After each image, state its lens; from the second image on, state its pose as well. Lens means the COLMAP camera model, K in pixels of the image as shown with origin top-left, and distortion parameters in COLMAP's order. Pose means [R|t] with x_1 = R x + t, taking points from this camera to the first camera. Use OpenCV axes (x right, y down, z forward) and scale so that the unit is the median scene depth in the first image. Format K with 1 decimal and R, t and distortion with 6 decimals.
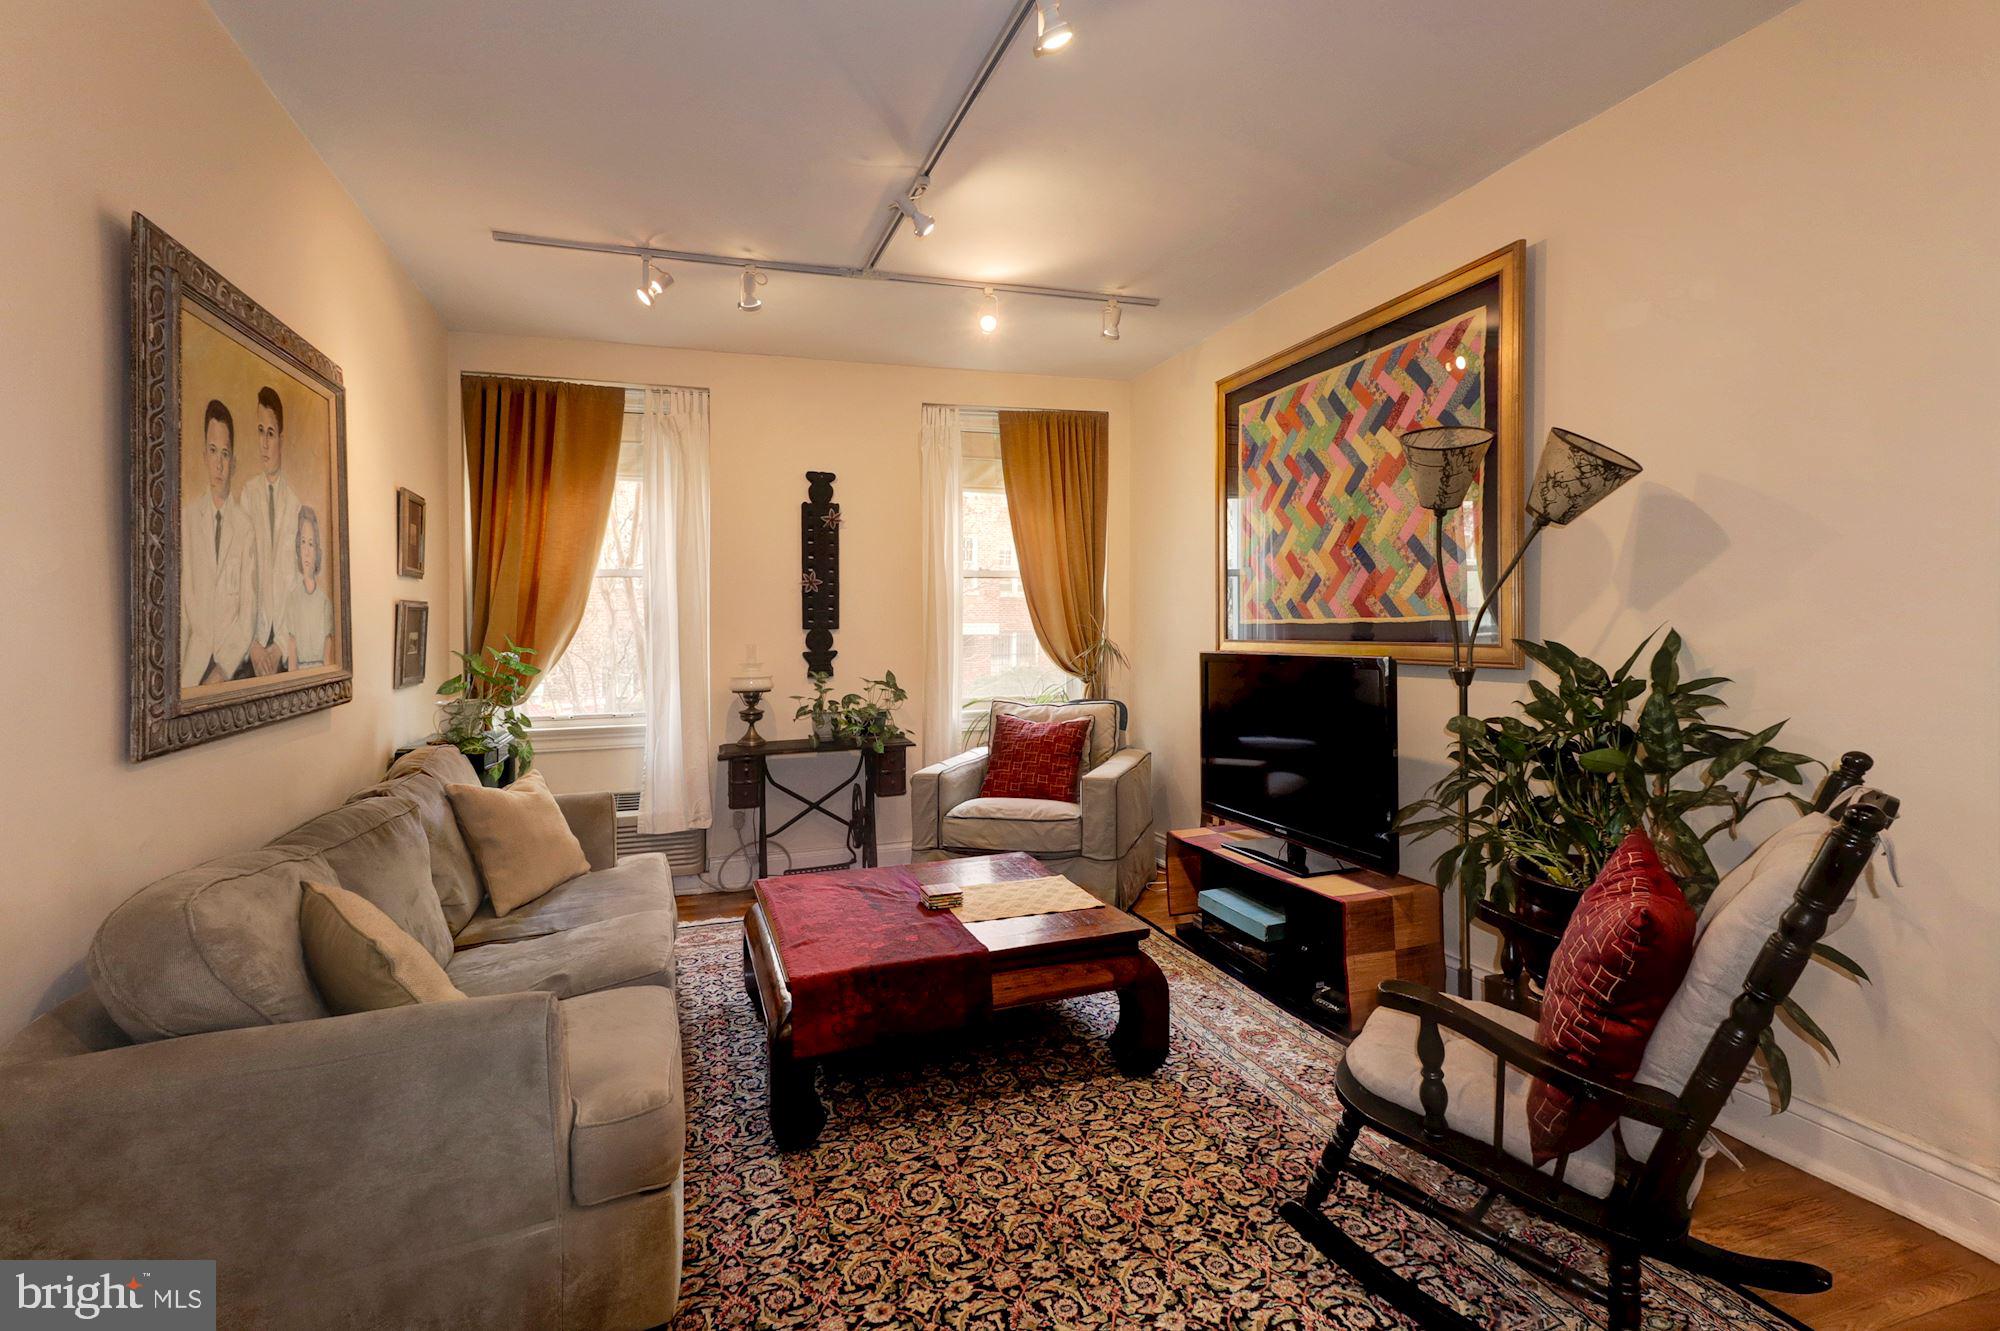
lens RADIAL K [[1069.6, 0, 1045.3], [0, 1069.6, 680.6], [0, 0, 1]] dist [0.022091, -0.000393]
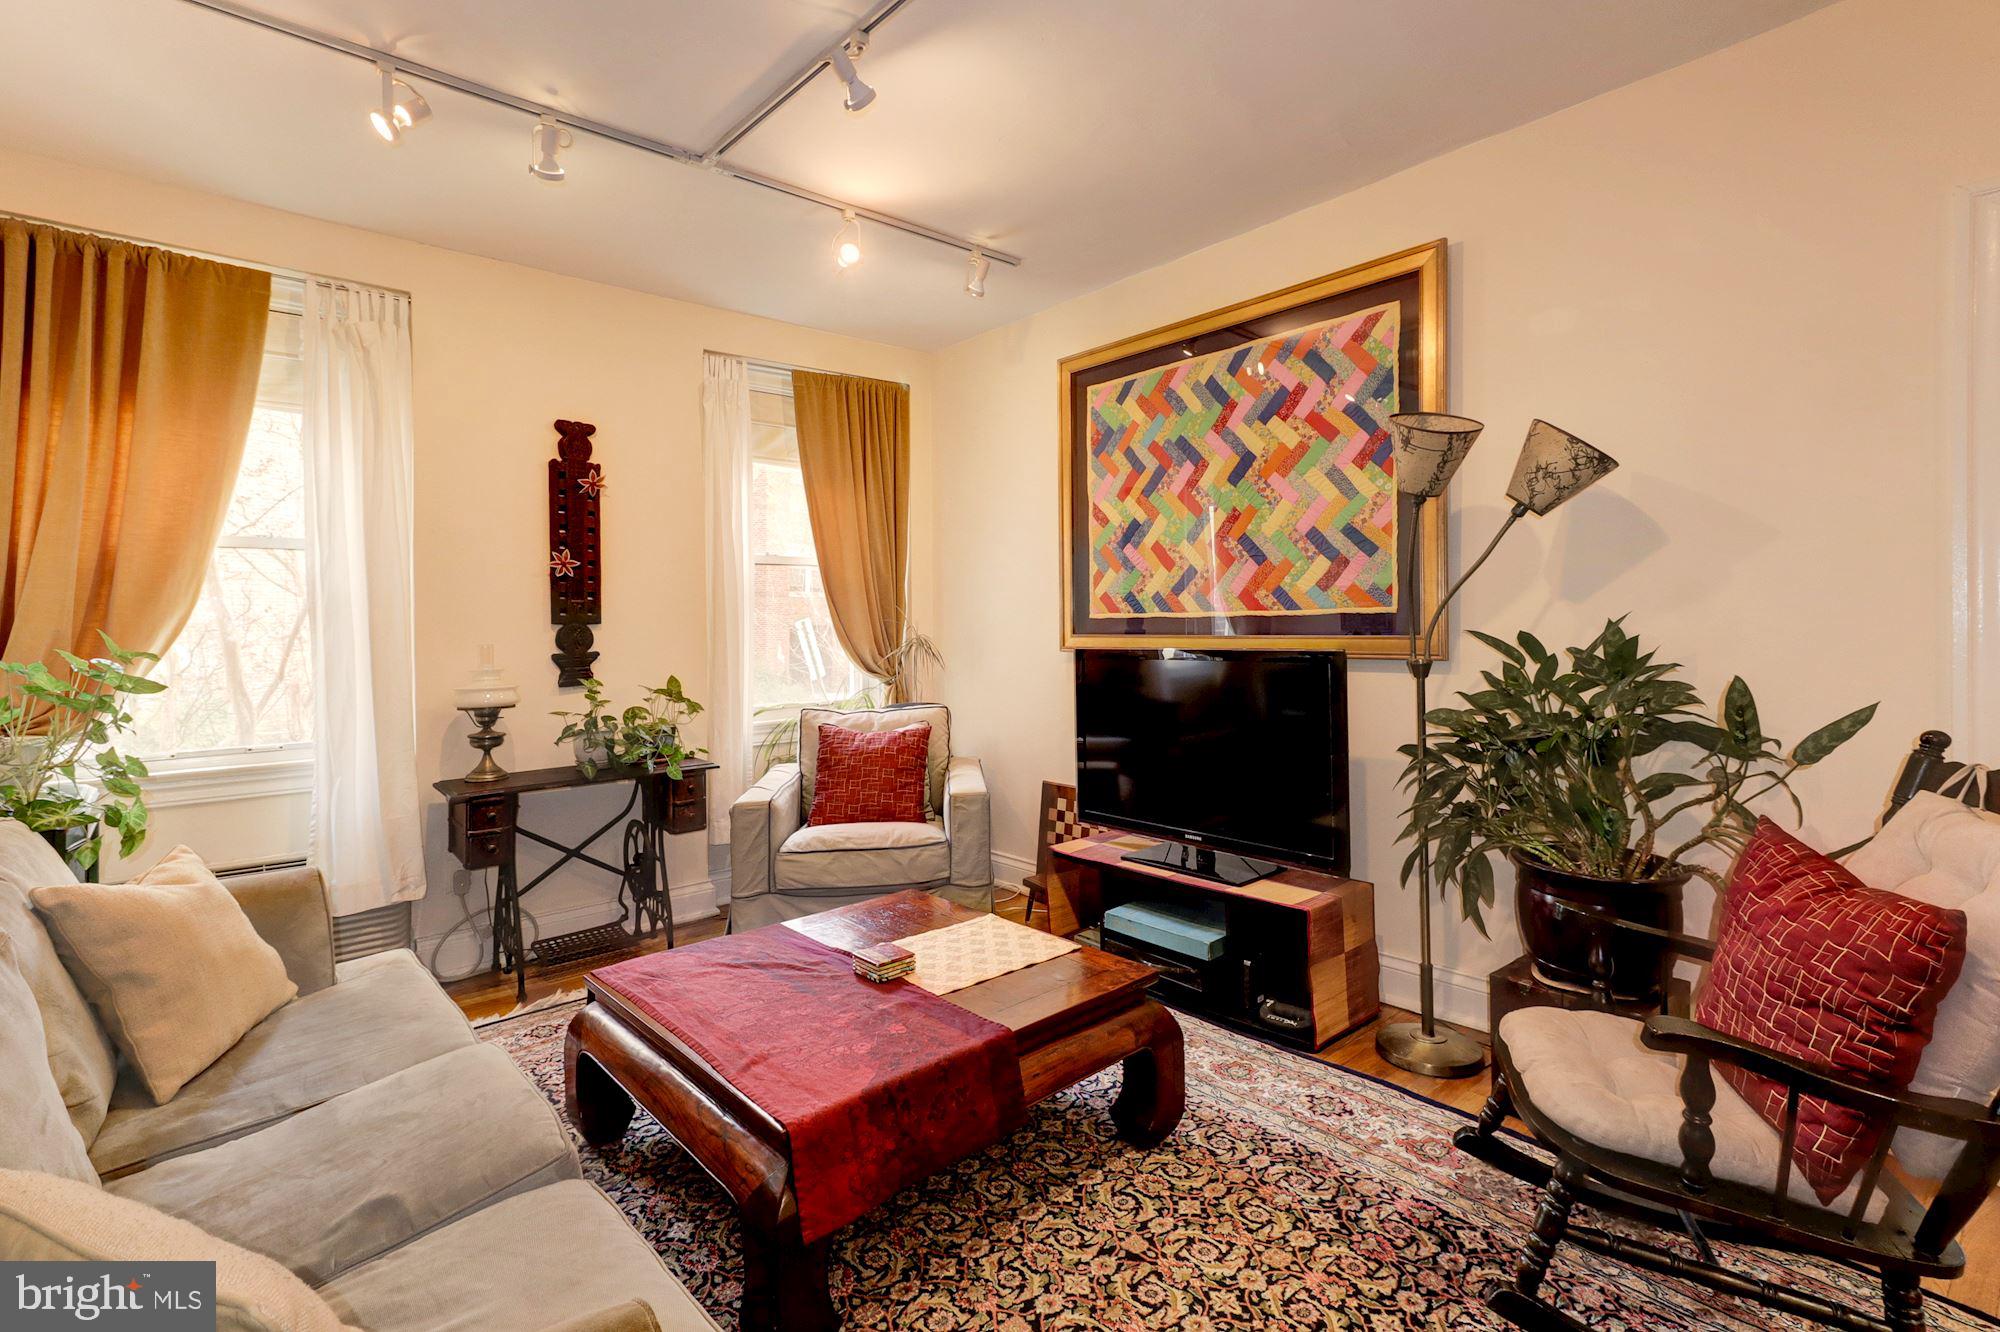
lens RADIAL K [[1026.6, 0, 1113.5], [0, 1026.6, 666.6], [0, 0, 1]] dist [0.022111, -0.000828]
pose [[0.912902, -0.017589, 0.407799, -0.189447], [0.022644, 0.999715, -0.007572, -0.003604], [-0.407550, 0.016147, 0.913040, 0.186961]]
